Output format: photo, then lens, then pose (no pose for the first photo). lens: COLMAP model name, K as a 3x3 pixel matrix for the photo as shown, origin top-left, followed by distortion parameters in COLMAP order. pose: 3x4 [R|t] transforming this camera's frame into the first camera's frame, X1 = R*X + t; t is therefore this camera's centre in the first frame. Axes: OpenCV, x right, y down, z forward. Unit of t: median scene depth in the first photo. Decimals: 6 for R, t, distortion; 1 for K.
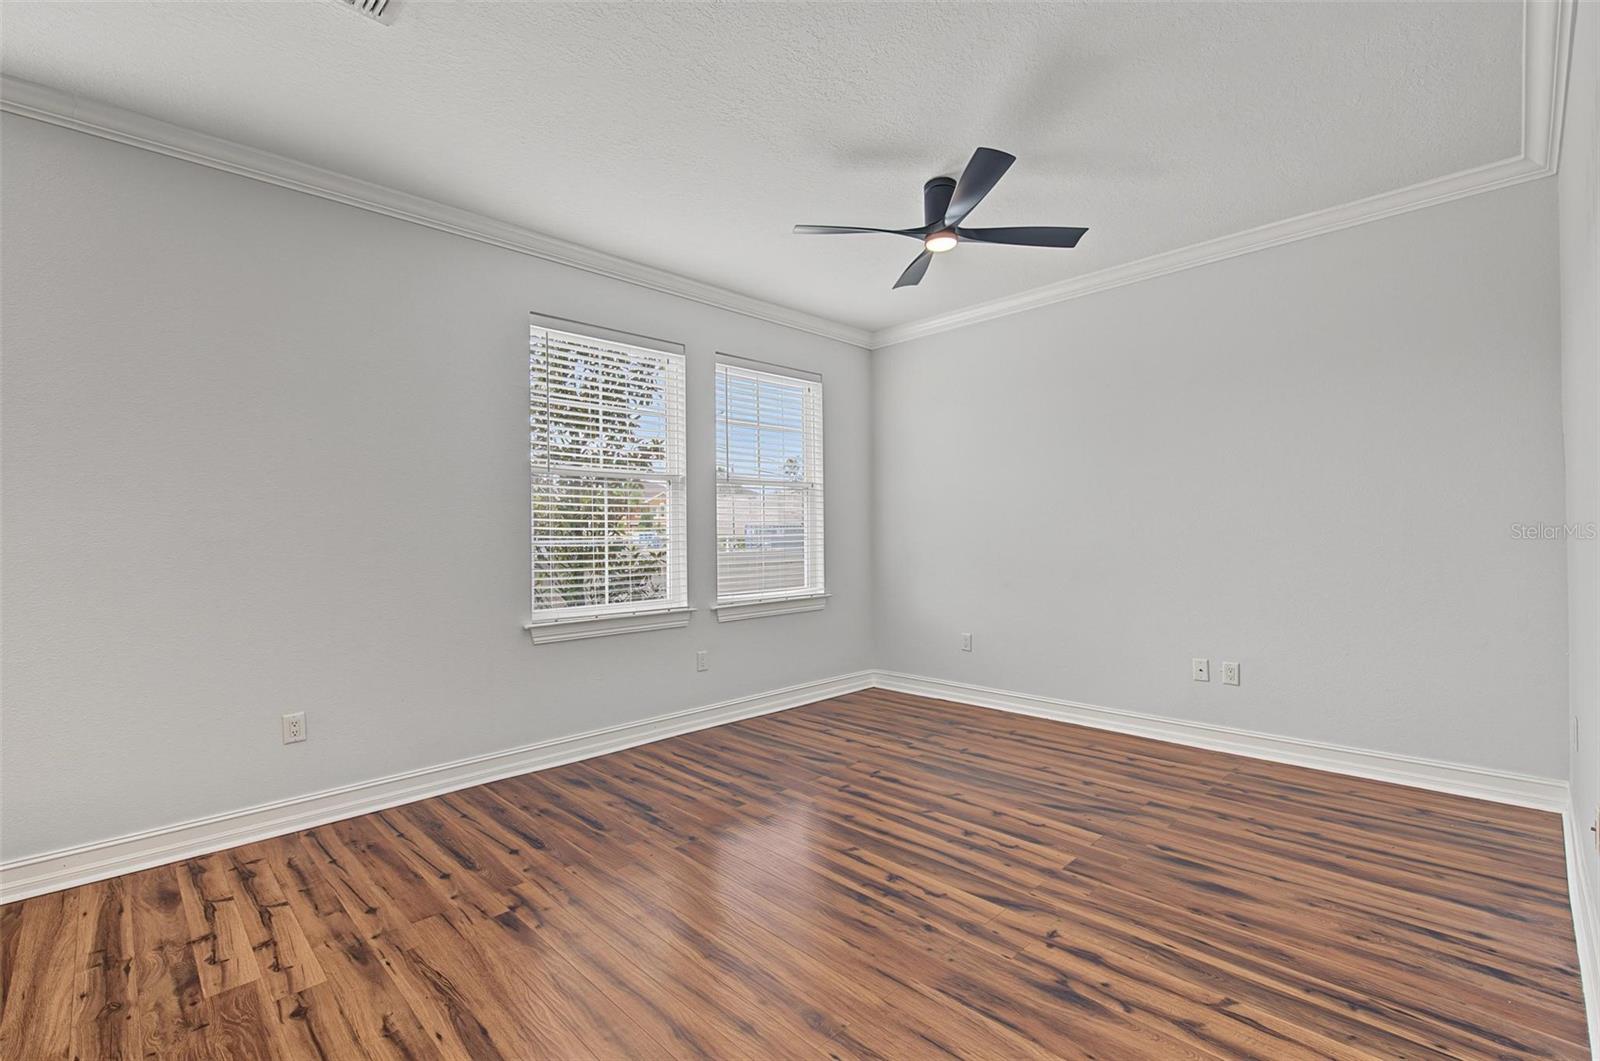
lens RADIAL K [[706.0, 0, 797.3], [0, 706.0, 527.6], [0, 0, 1]] dist [0.000701, -0.003495]
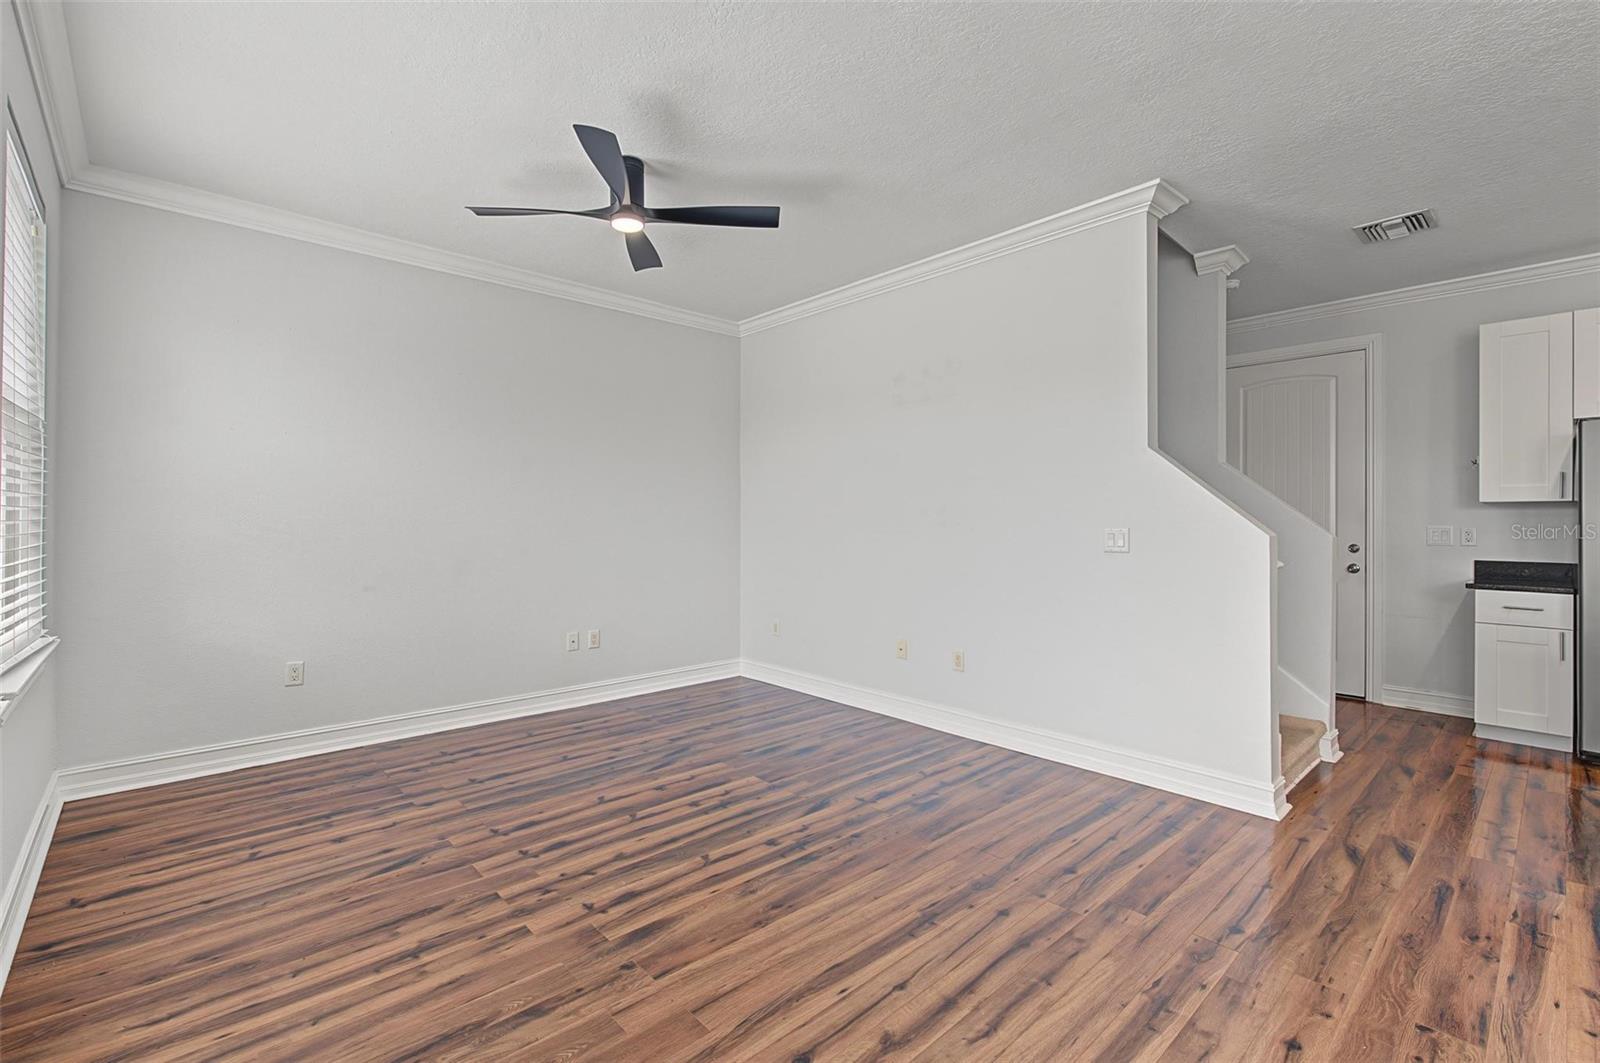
lens RADIAL K [[706.0, 0, 797.3], [0, 706.0, 528.6], [0, 0, 1]] dist [0.000701, -0.003495]
pose [[0.029978, 0.002016, 0.999549, -0.908375], [-0.011250, 0.999935, -0.001680, 0.016652], [-0.999487, -0.011194, 0.029999, 0.899860]]
